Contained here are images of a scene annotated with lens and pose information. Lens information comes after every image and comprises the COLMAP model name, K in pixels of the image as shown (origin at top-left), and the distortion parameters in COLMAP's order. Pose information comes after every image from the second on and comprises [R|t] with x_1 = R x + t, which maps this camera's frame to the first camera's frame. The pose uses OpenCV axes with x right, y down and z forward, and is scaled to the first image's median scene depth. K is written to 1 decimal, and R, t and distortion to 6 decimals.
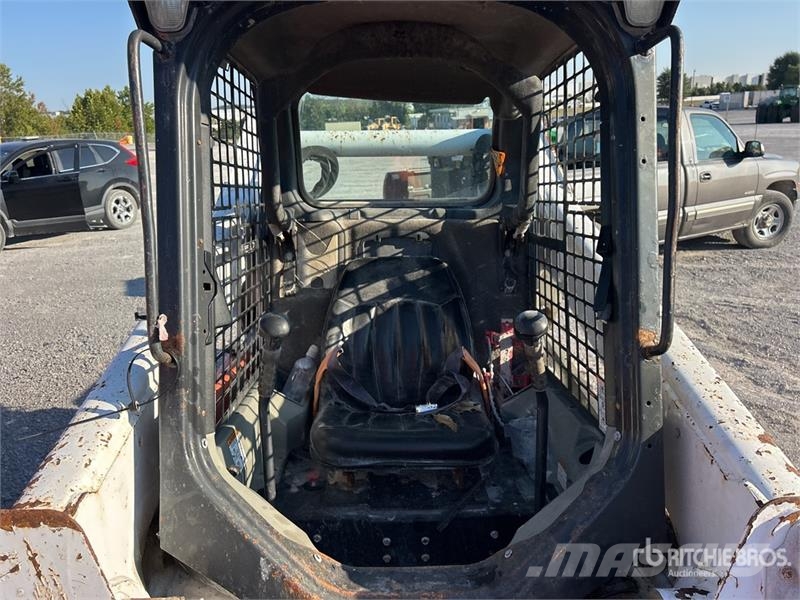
lens RADIAL K [[602.9, 0, 393.2], [0, 602.9, 313.3], [0, 0, 1]] dist [0.053872, -0.069323]
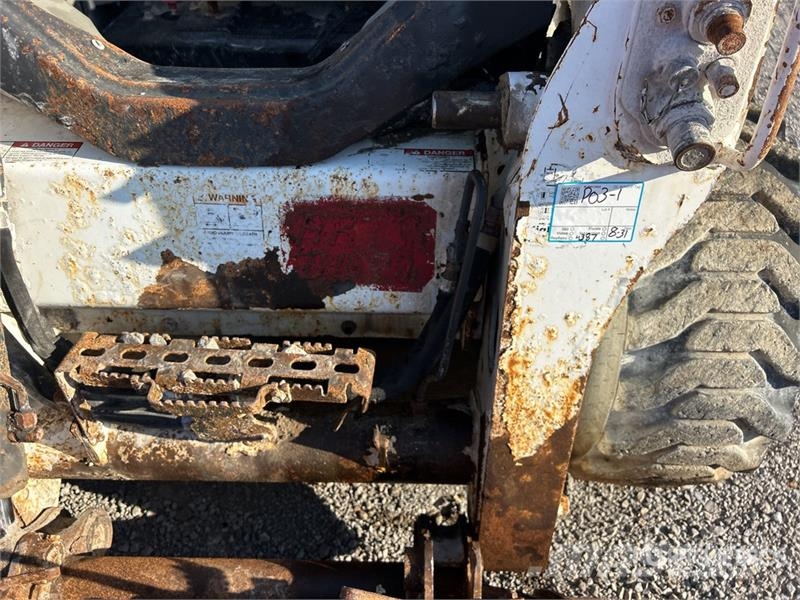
lens RADIAL K [[602.9, 0, 397.9], [0, 602.9, 304.8], [0, 0, 1]] dist [0.053872, -0.069323]
pose [[0.999279, 0.035879, -0.012428, 0.072857], [-0.024085, 0.851981, 0.523018, 0.070871], [0.029353, -0.522341, 0.852231, 0.046694]]
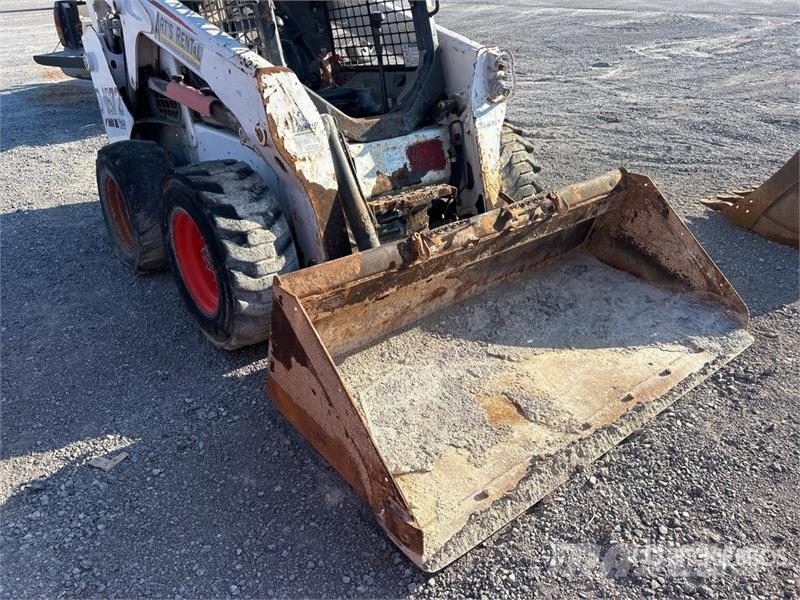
lens RADIAL K [[602.9, 0, 398.7], [0, 602.9, 301.5], [0, 0, 1]] dist [0.053872, -0.069323]
pose [[0.792146, -0.281844, 0.541358, -0.372196], [0.175017, 0.954636, 0.240912, 0.150468], [-0.584700, -0.096090, 0.805539, -0.295355]]
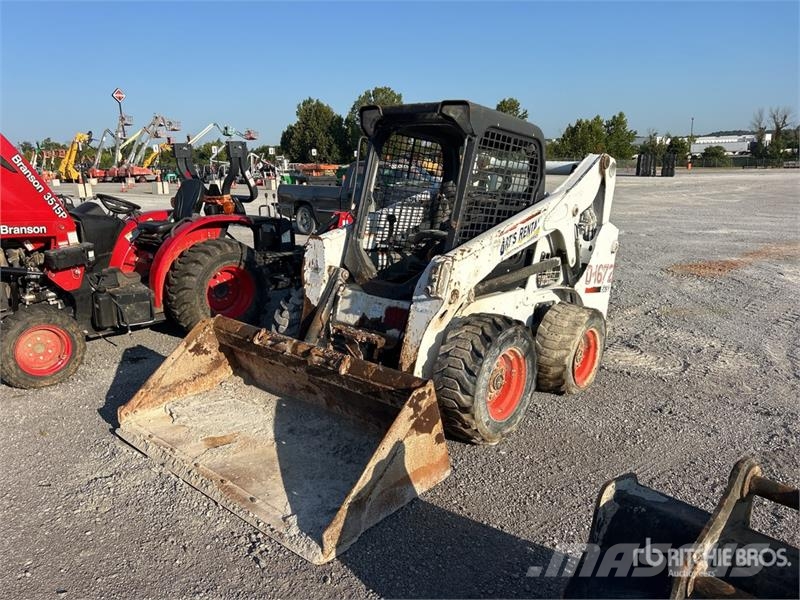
lens RADIAL K [[602.9, 0, 396.3], [0, 602.9, 295.8], [0, 0, 1]] dist [0.053872, -0.069323]
pose [[0.741477, 0.175749, -0.647552, 0.628269], [-0.218398, 0.975748, 0.014747, 0.117855], [0.634440, 0.130490, 0.761878, -0.449383]]
